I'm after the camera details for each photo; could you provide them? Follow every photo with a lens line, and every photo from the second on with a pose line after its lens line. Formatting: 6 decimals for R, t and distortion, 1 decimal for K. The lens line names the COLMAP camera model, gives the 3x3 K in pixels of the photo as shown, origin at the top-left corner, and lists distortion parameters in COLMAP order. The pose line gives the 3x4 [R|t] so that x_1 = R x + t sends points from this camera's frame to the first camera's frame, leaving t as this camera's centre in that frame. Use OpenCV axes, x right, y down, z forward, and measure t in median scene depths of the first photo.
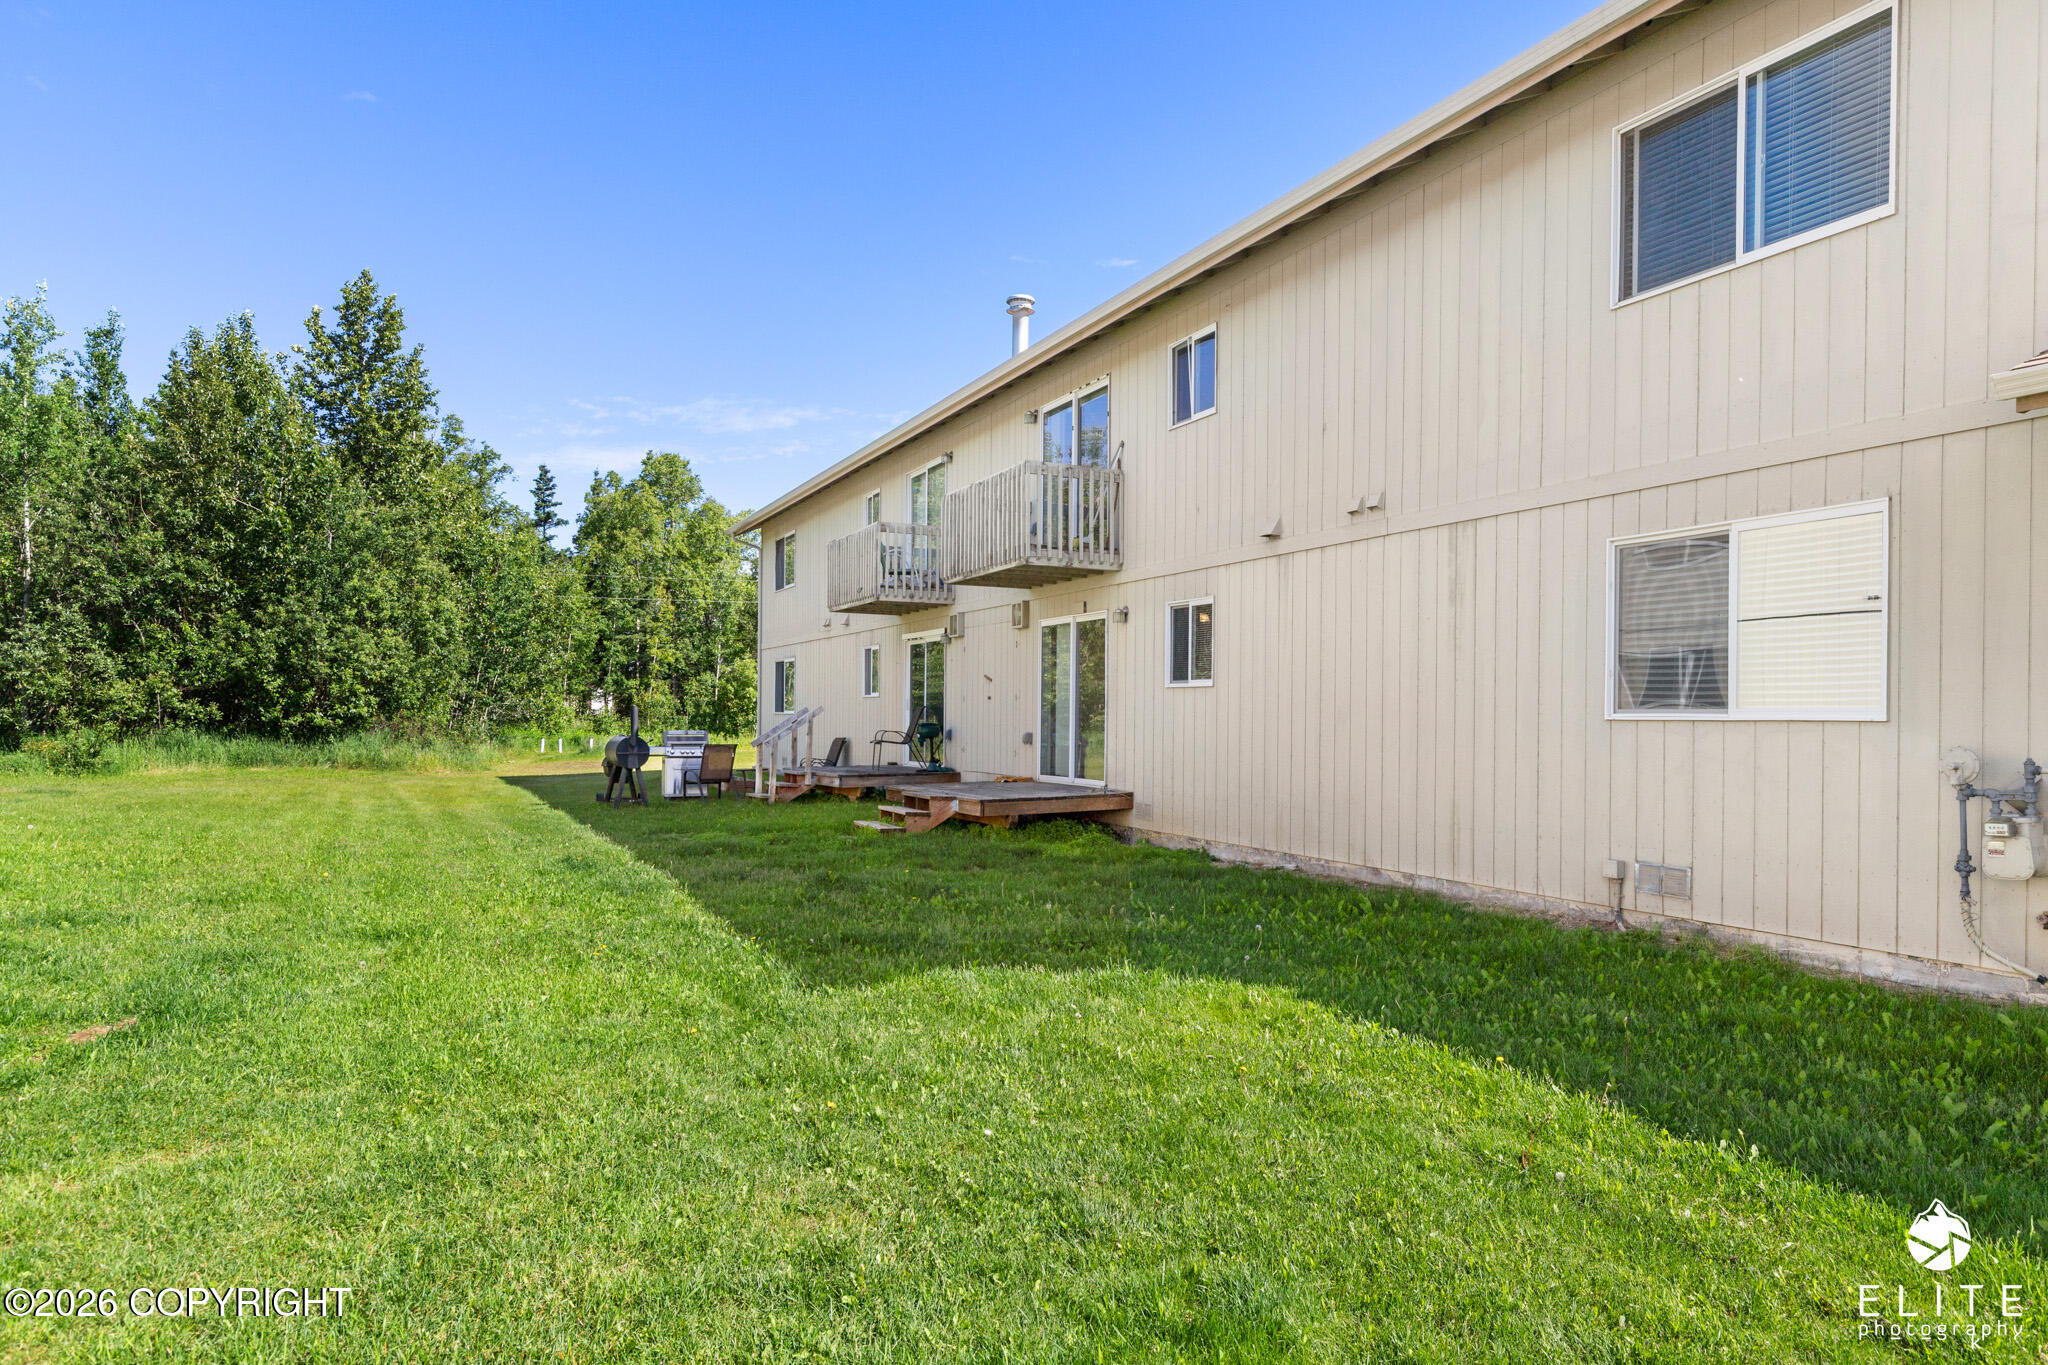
lens RADIAL K [[1265.6, 0, 1019.5], [0, 1265.6, 692.9], [0, 0, 1]] dist [0.021619, -0.000514]
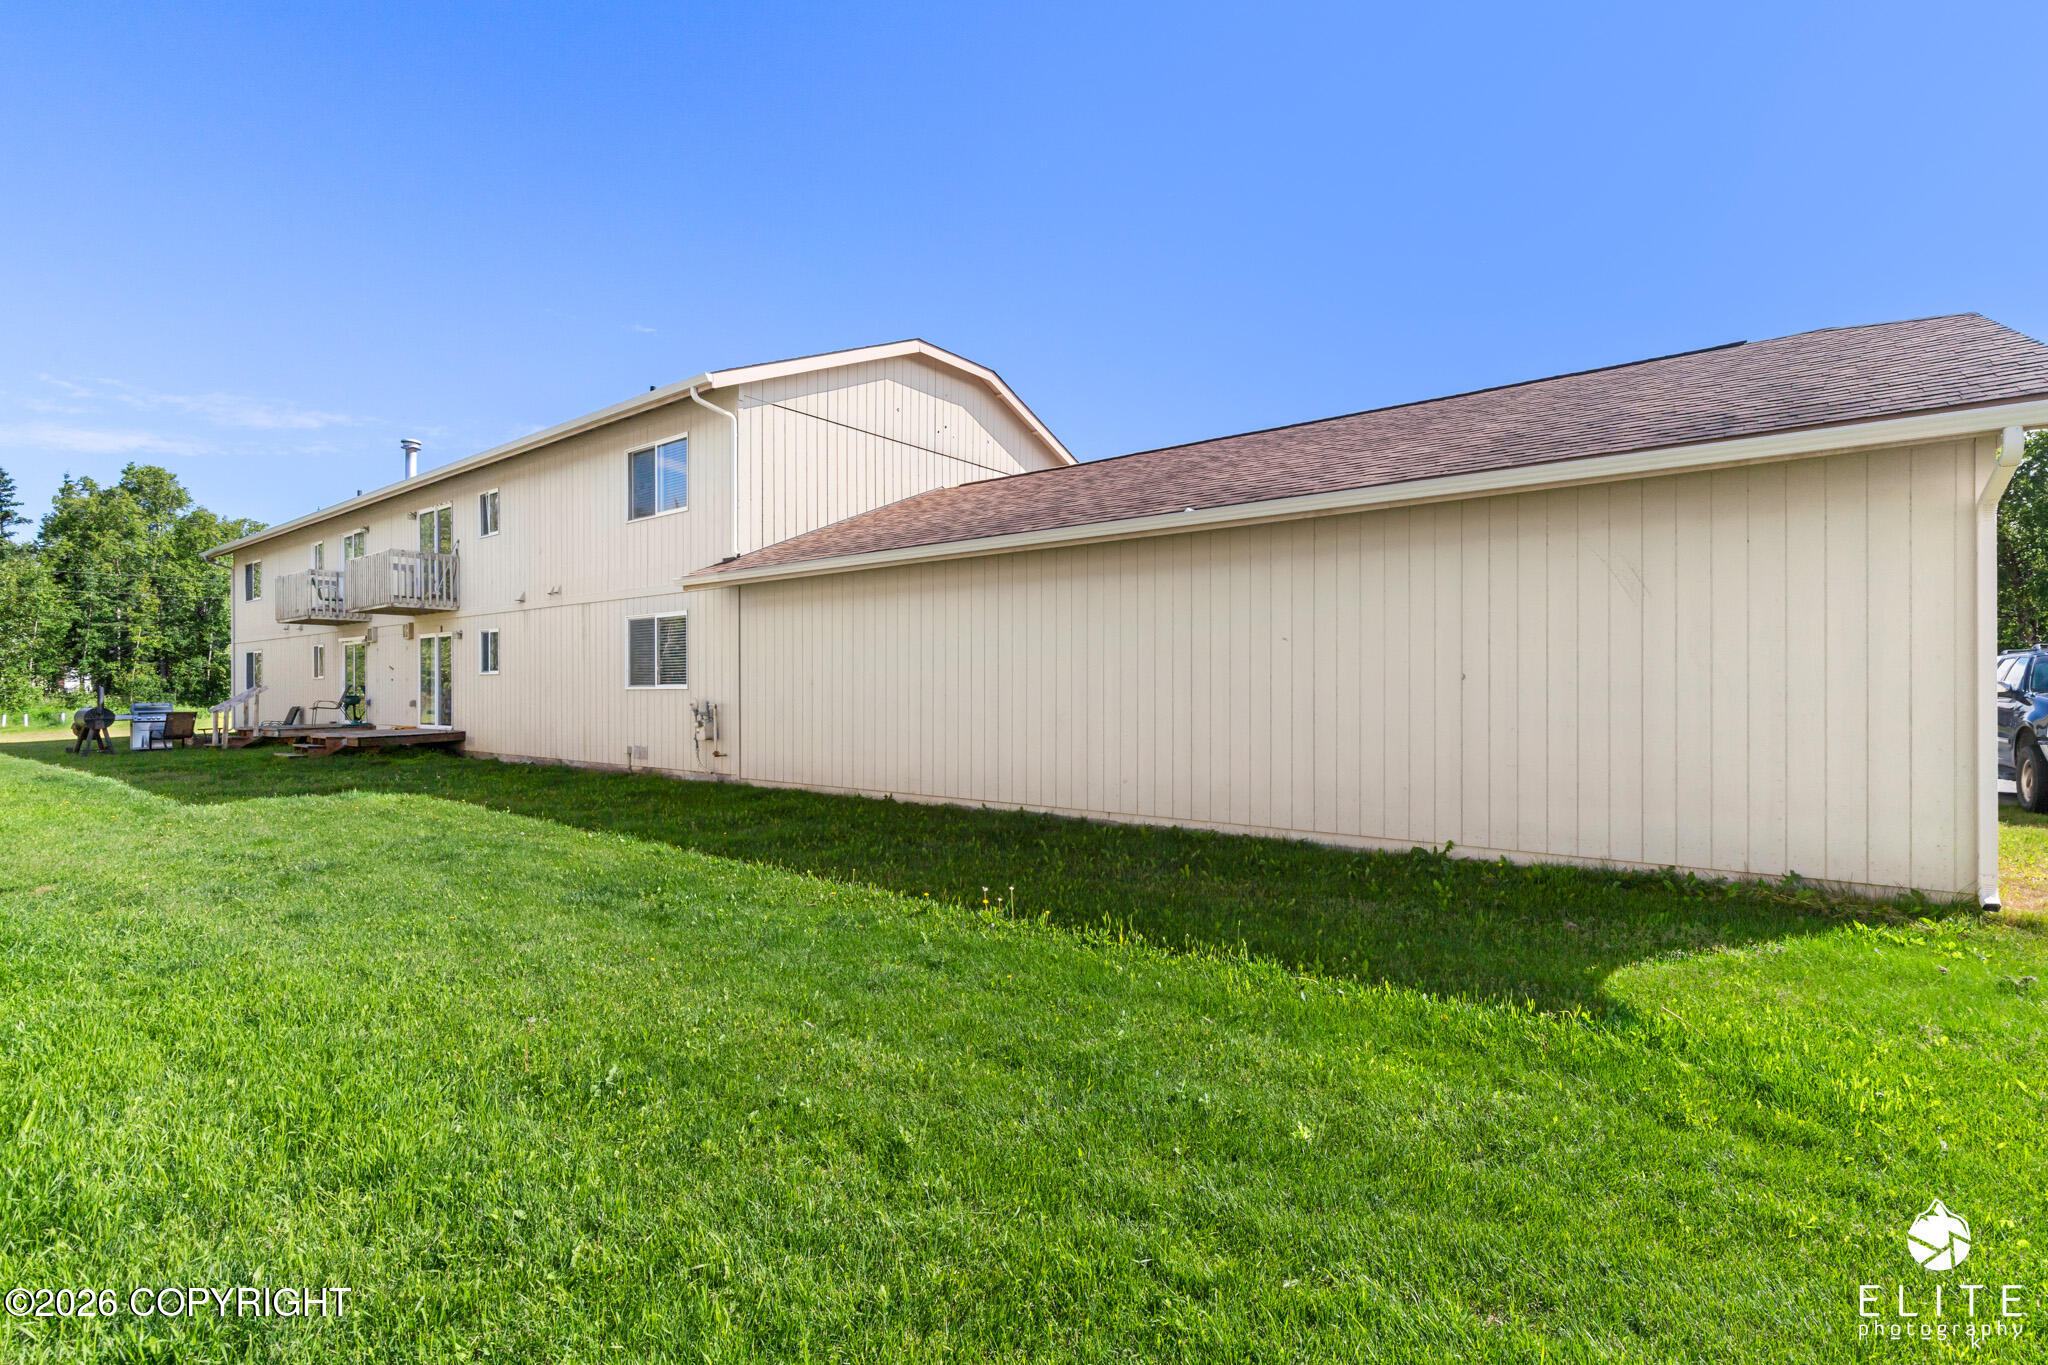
lens RADIAL K [[929.9, 0, 1035.1], [0, 929.9, 680.1], [0, 0, 1]] dist [0.011299, 0.000039]
pose [[0.889403, -0.004646, 0.457100, 0.133070], [0.000230, 0.999953, 0.009716, -0.005725], [-0.457124, -0.008537, 0.889362, -0.381395]]
